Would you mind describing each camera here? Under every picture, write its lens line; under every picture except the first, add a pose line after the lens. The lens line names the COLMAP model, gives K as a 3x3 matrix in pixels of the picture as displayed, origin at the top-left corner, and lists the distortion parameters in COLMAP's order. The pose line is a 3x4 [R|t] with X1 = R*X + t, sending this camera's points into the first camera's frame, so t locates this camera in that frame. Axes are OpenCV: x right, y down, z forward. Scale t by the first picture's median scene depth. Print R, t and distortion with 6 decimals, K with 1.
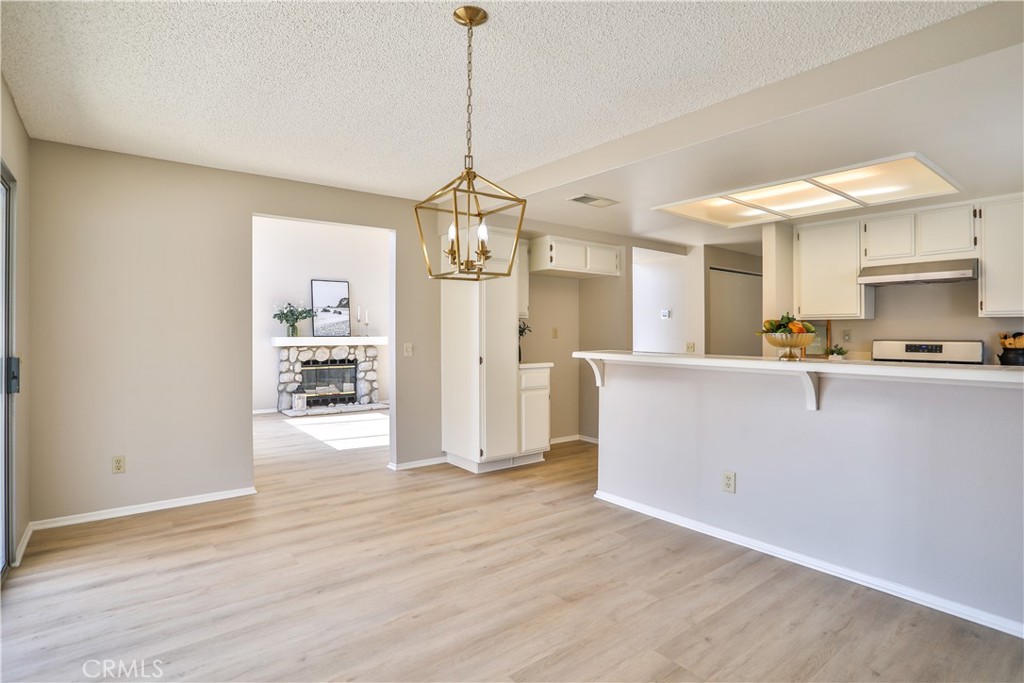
lens RADIAL K [[528.1, 0, 511.4], [0, 528.1, 333.4], [0, 0, 1]] dist [-0.076706, 0.034980]
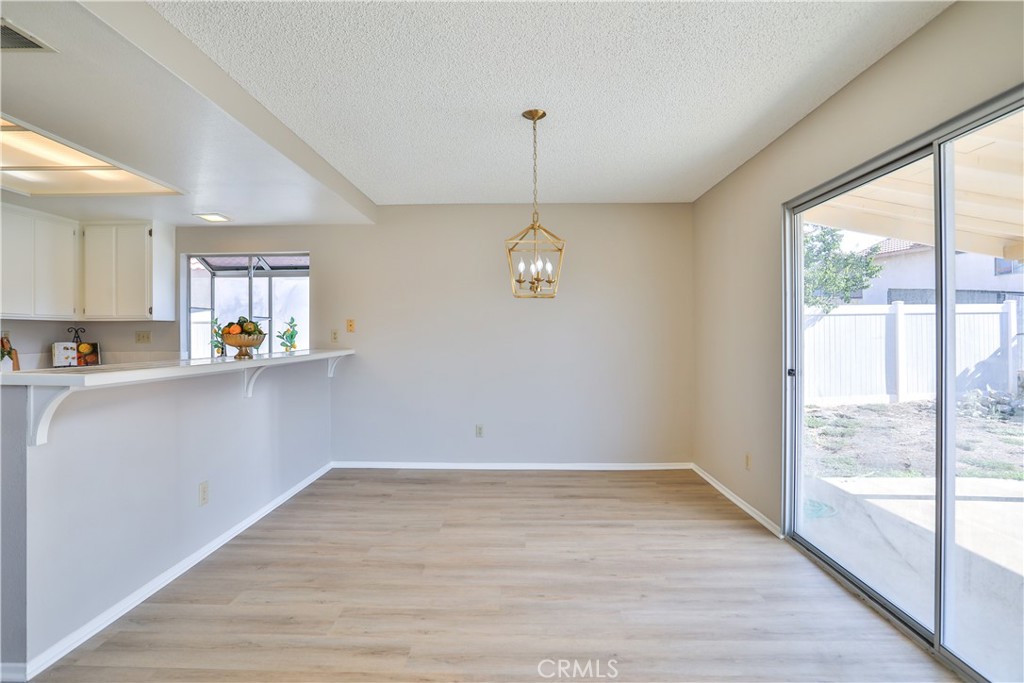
lens RADIAL K [[528.1, 0, 511.4], [0, 528.1, 333.4], [0, 0, 1]] dist [-0.076706, 0.034980]
pose [[-0.776918, -0.001417, 0.629600, -0.636271], [-0.000174, 0.999998, 0.002035, -0.005714], [-0.629602, 0.001471, -0.776917, 1.459243]]
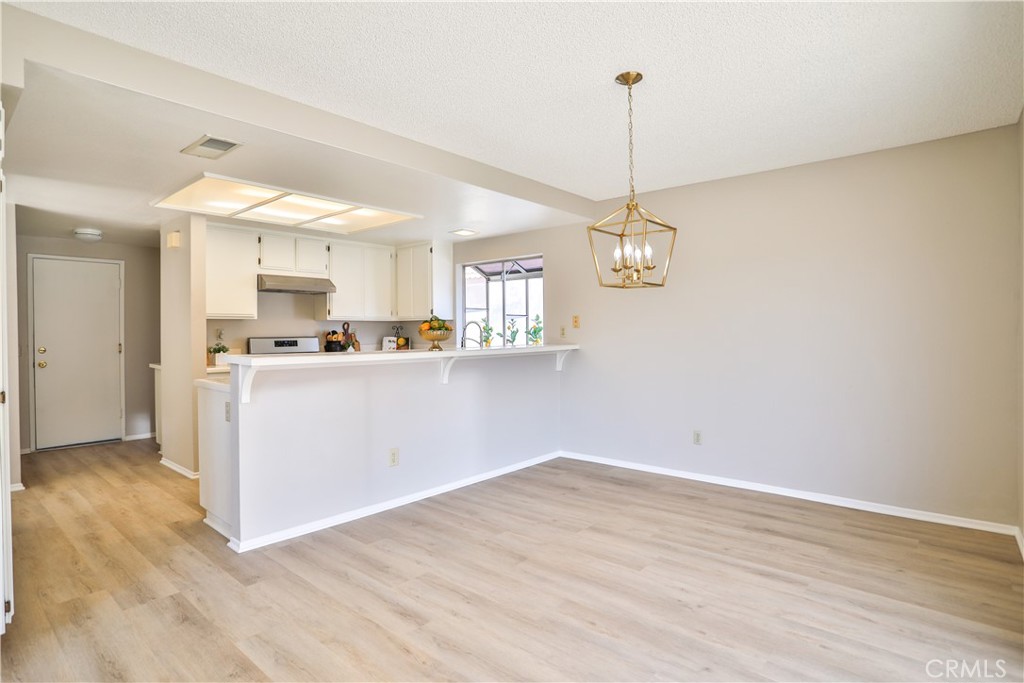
lens RADIAL K [[528.1, 0, 511.4], [0, 528.1, 333.4], [0, 0, 1]] dist [-0.076706, 0.034980]
pose [[-0.196707, -0.006854, 0.980438, -0.851089], [0.006151, 0.999947, 0.008224, -0.003819], [-0.980443, 0.007648, -0.196654, 1.032269]]
